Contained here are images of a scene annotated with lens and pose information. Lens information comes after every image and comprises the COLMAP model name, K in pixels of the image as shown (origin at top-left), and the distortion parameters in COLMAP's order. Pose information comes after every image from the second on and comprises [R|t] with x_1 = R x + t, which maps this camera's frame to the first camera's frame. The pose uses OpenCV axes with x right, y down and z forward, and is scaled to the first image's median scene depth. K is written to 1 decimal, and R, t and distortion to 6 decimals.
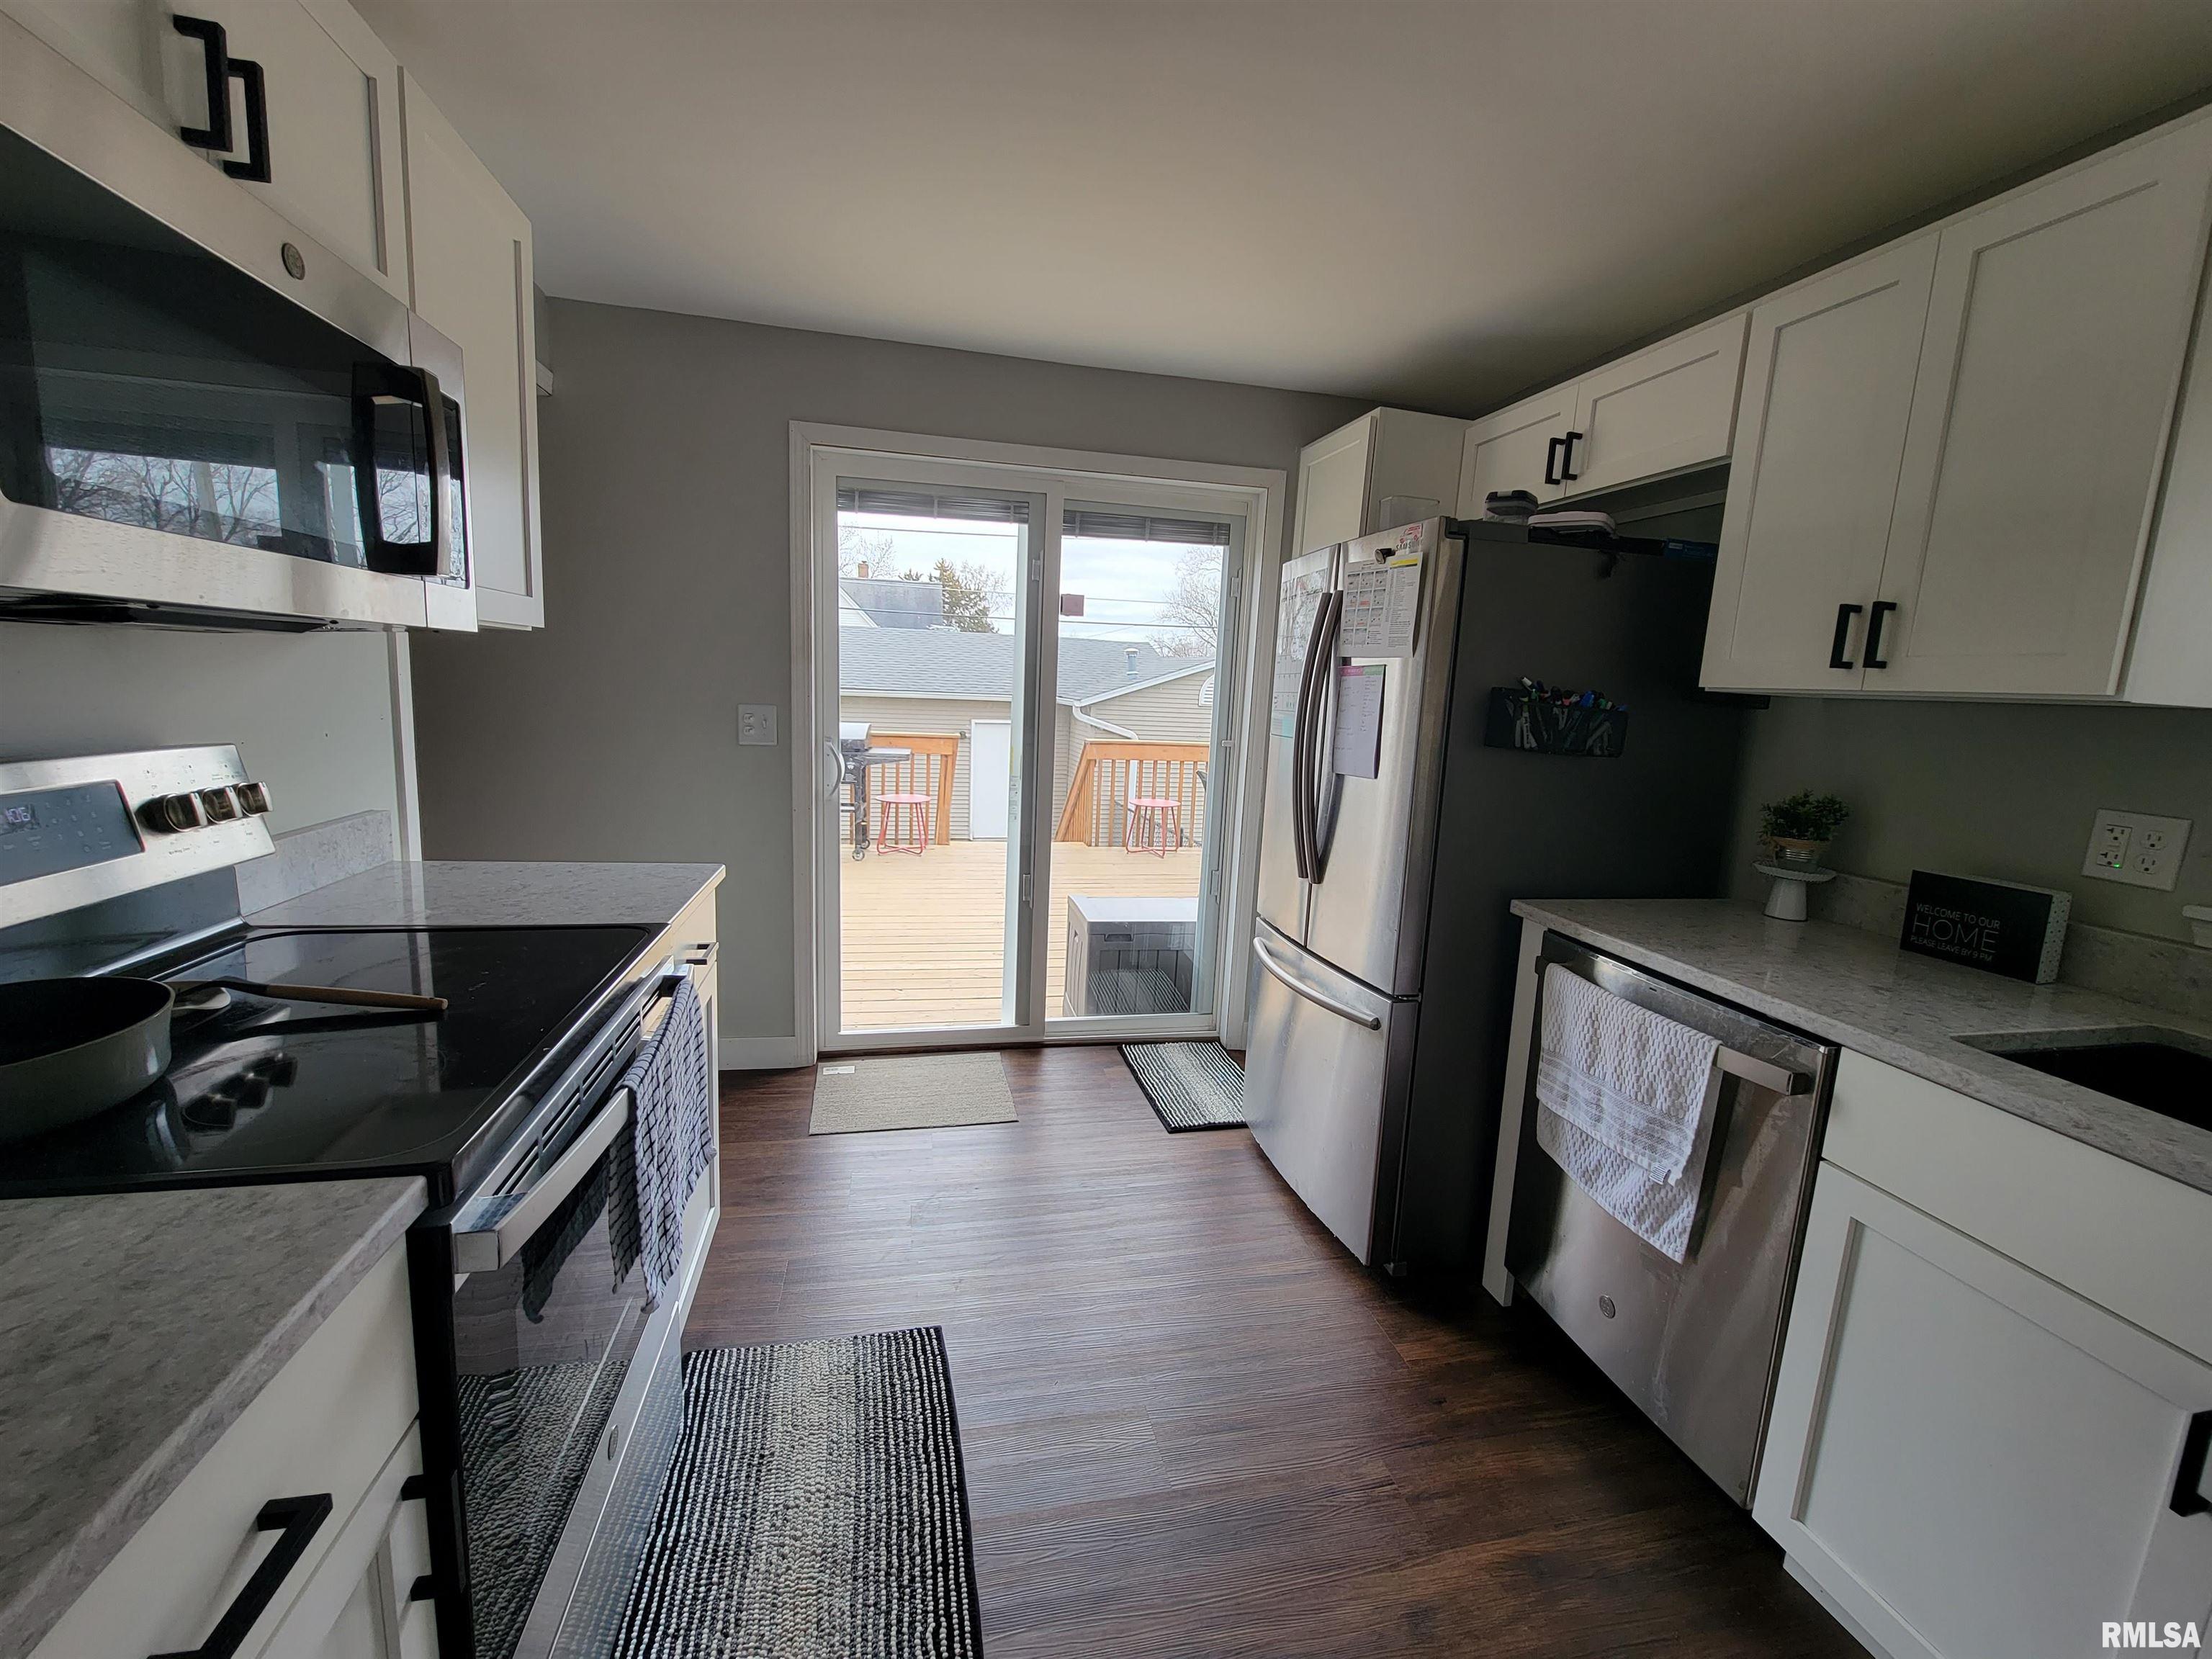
lens RADIAL K [[903.4, 0, 1107.7], [0, 903.4, 818.7], [0, 0, 1]] dist [-0.001792, -0.001137]
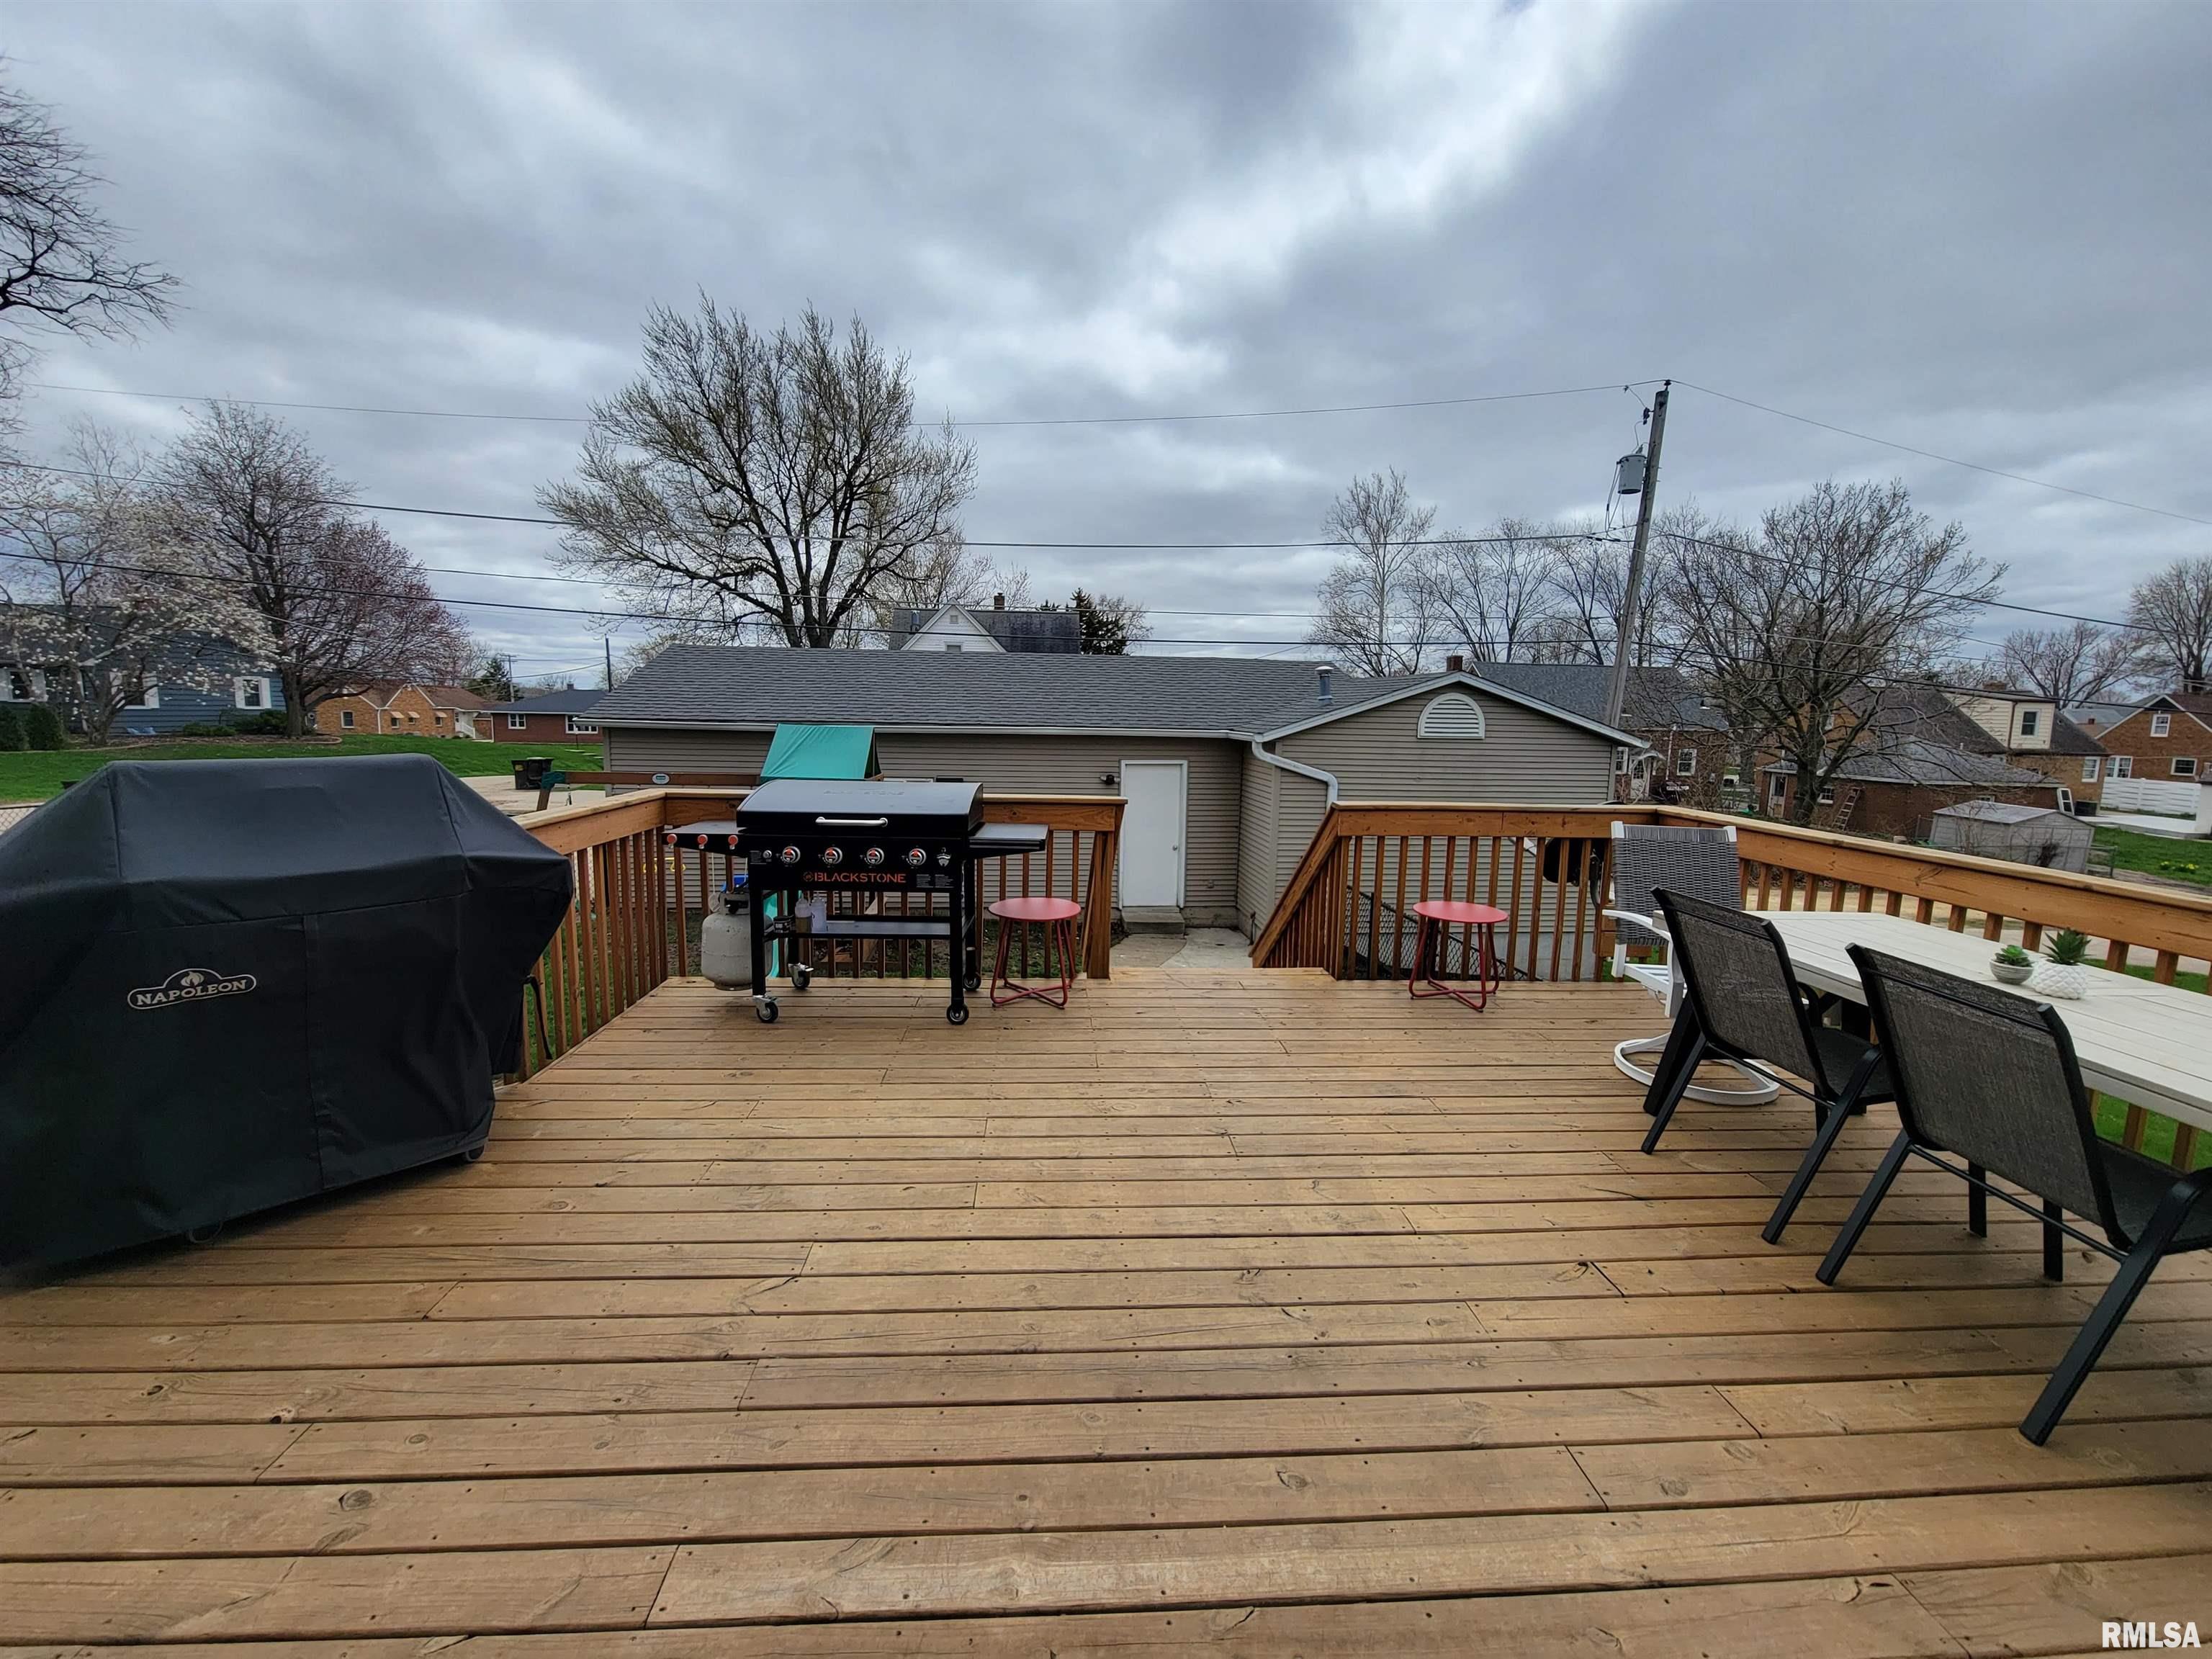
lens RADIAL K [[903.4, 0, 1107.7], [0, 903.4, 818.7], [0, 0, 1]] dist [-0.001792, -0.001137]
pose [[0.988897, -0.011094, -0.148190, -0.076148], [0.006044, 0.999387, -0.034489, -0.052894], [0.148481, 0.033210, 0.988357, 0.350823]]
